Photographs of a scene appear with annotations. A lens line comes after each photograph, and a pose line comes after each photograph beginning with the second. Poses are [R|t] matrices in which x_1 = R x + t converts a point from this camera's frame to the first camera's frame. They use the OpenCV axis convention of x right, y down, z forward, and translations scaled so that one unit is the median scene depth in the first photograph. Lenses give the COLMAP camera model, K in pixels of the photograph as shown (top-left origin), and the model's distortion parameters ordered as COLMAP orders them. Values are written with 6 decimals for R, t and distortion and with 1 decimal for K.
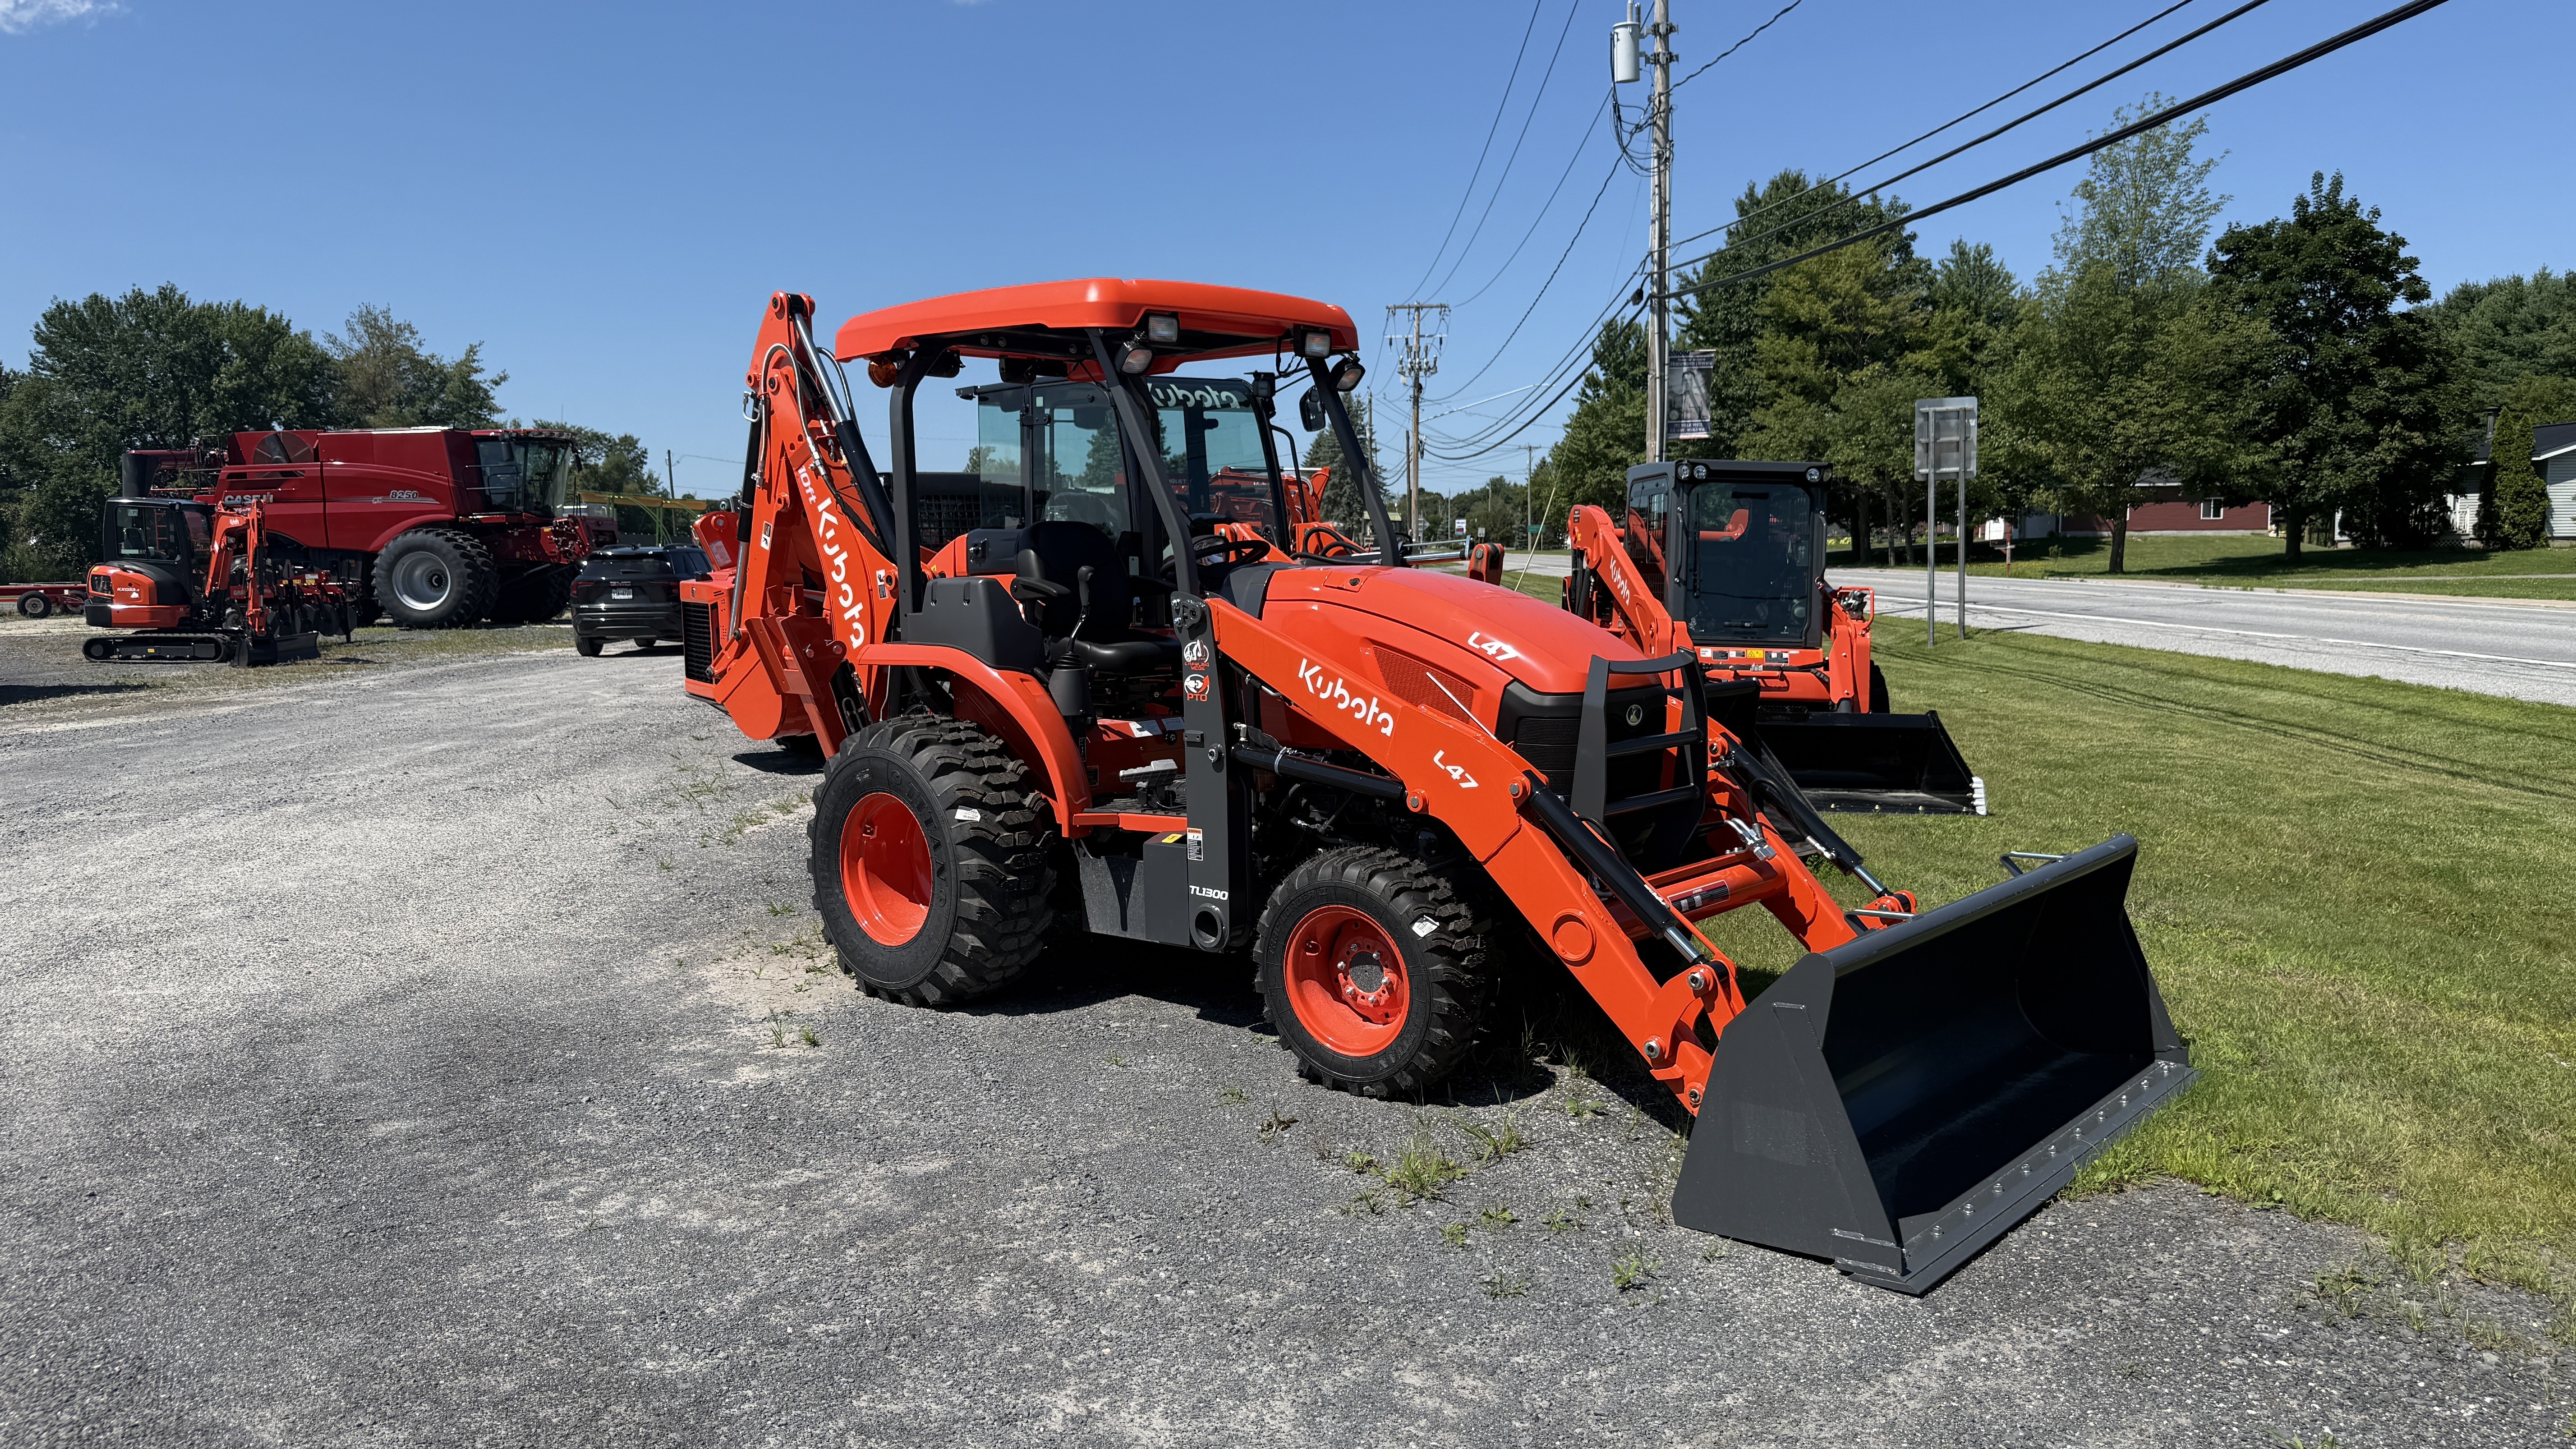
lens RADIAL K [[1798.9, 0, 1278.7], [0, 1798.9, 757.4], [0, 0, 1]] dist [0.108042, -0.172190]
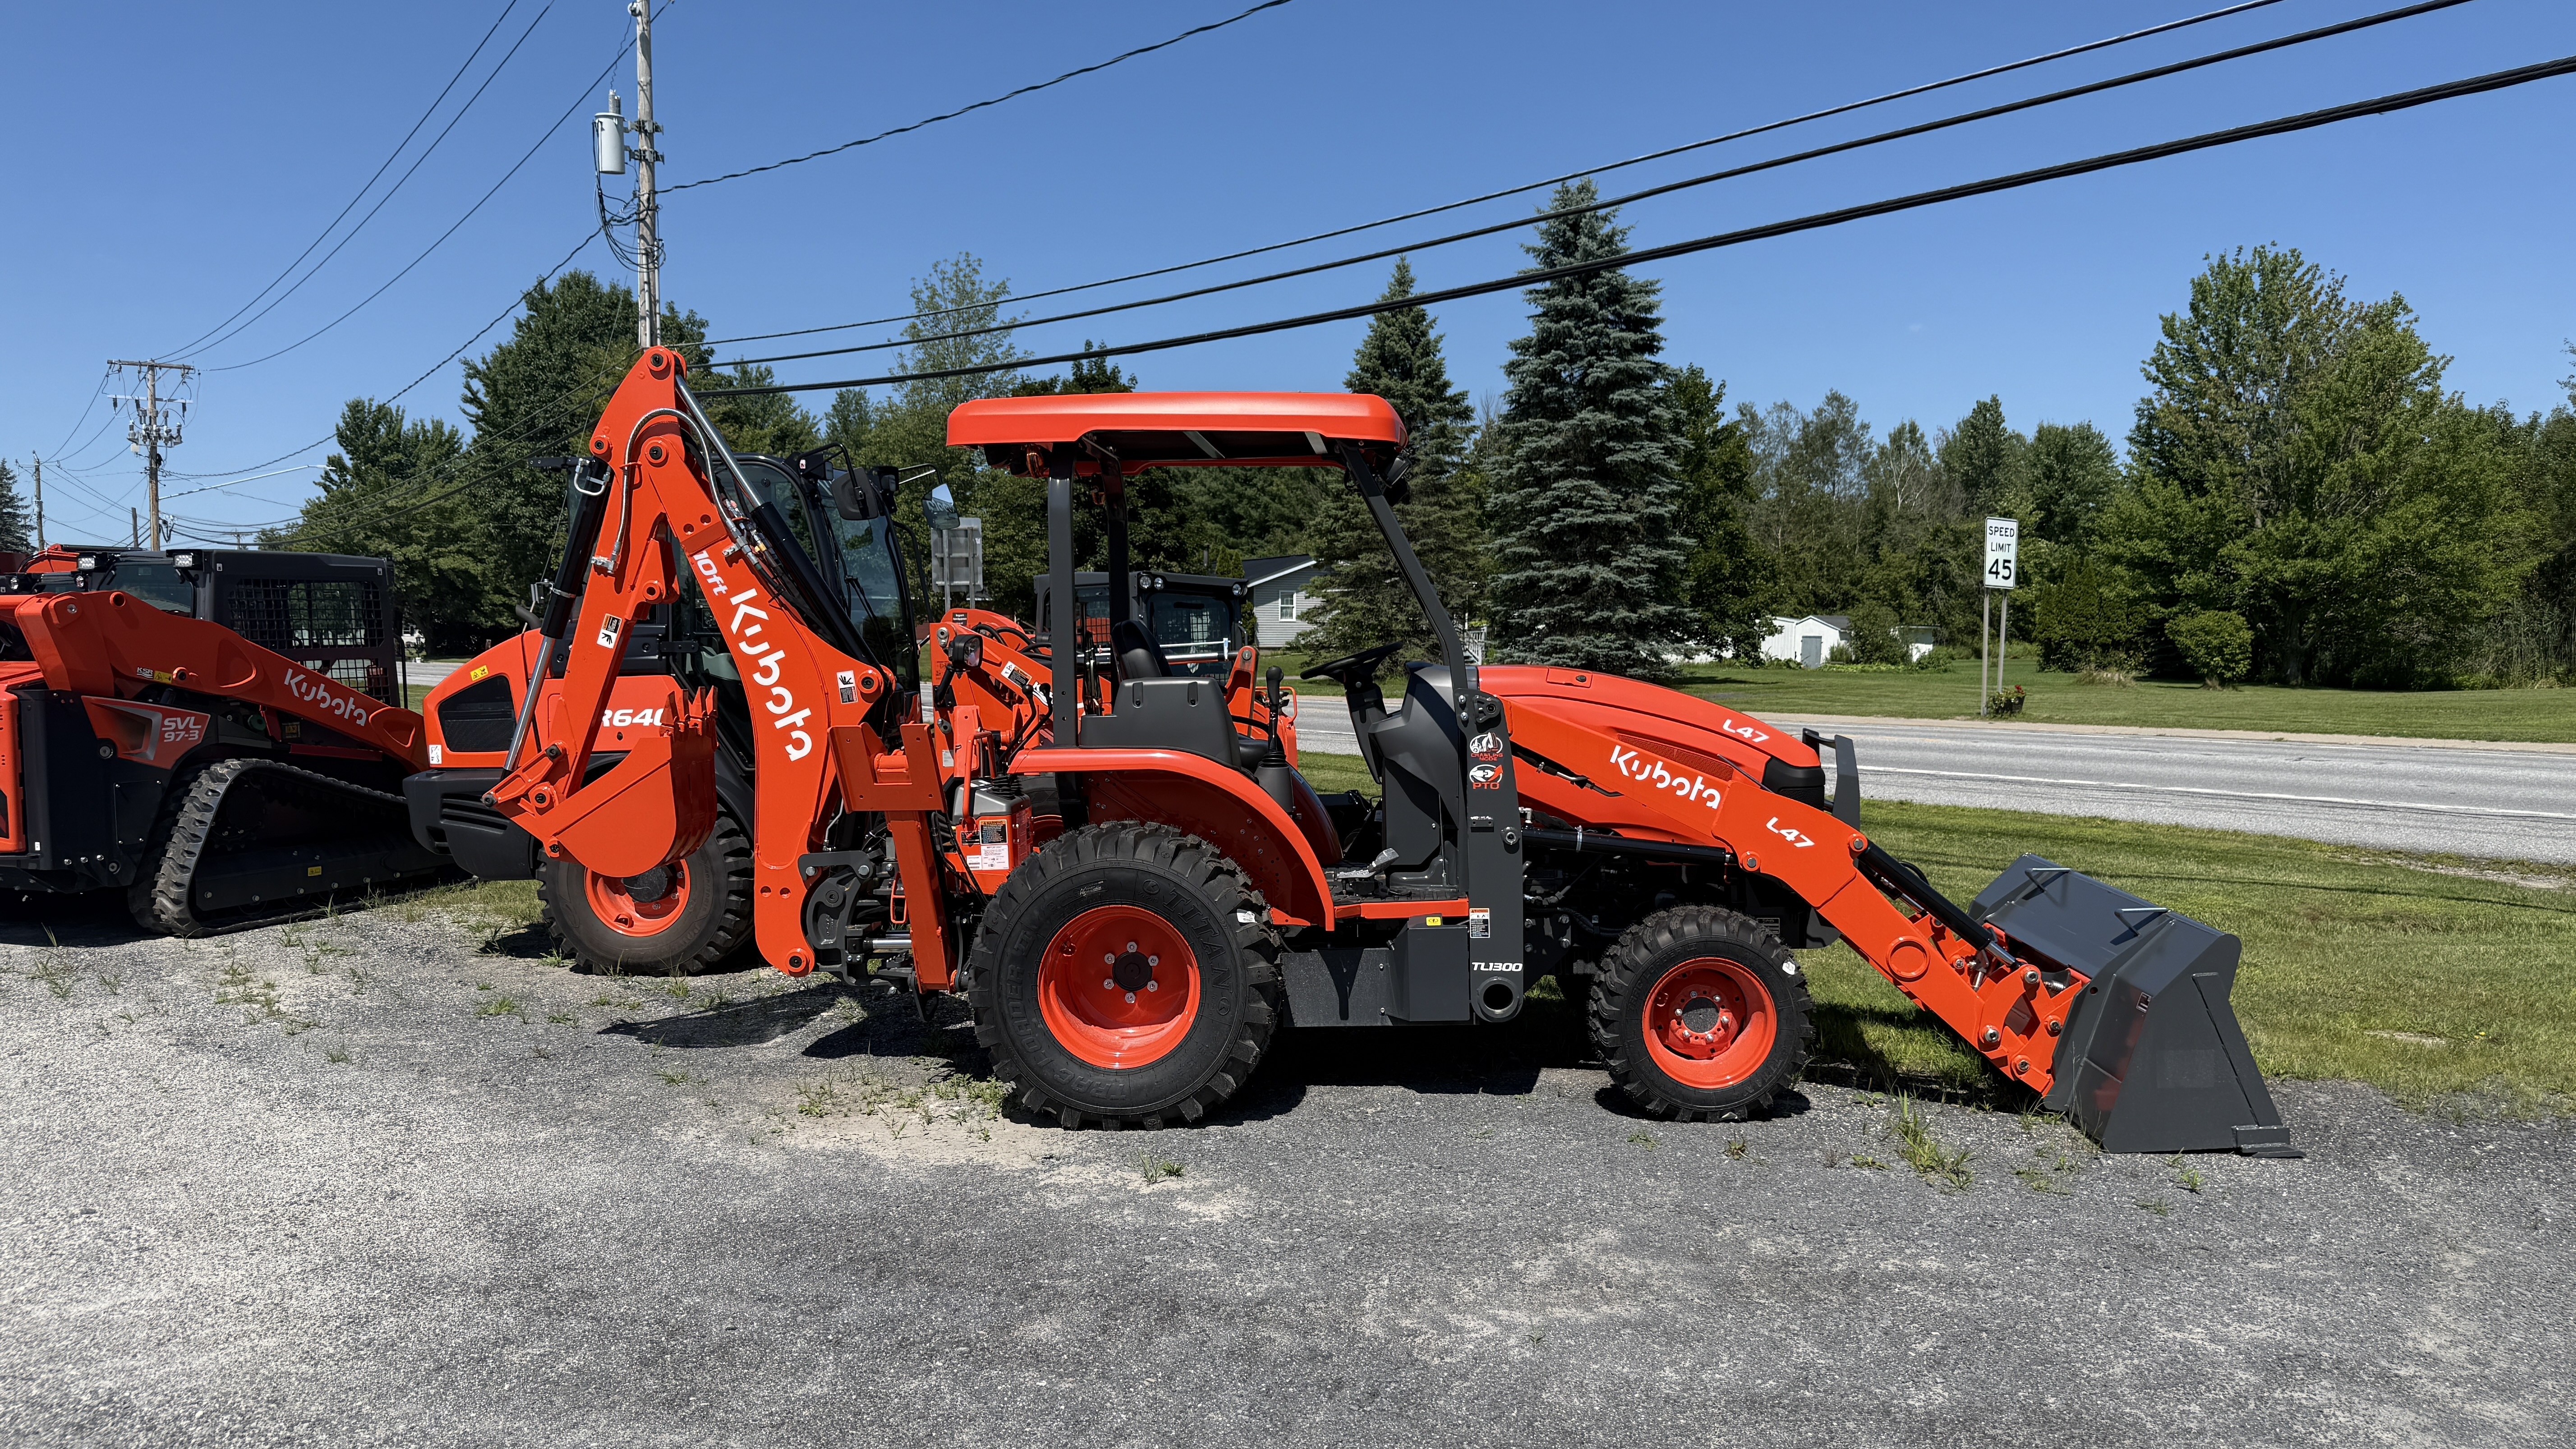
lens RADIAL K [[1798.9, 0, 1278.7], [0, 1798.9, 757.4], [0, 0, 1]] dist [0.108042, -0.172190]
pose [[0.780061, -0.031532, 0.624908, -0.738430], [0.067168, 0.997178, -0.033529, -0.020364], [-0.622088, 0.068128, 0.779978, 0.209546]]
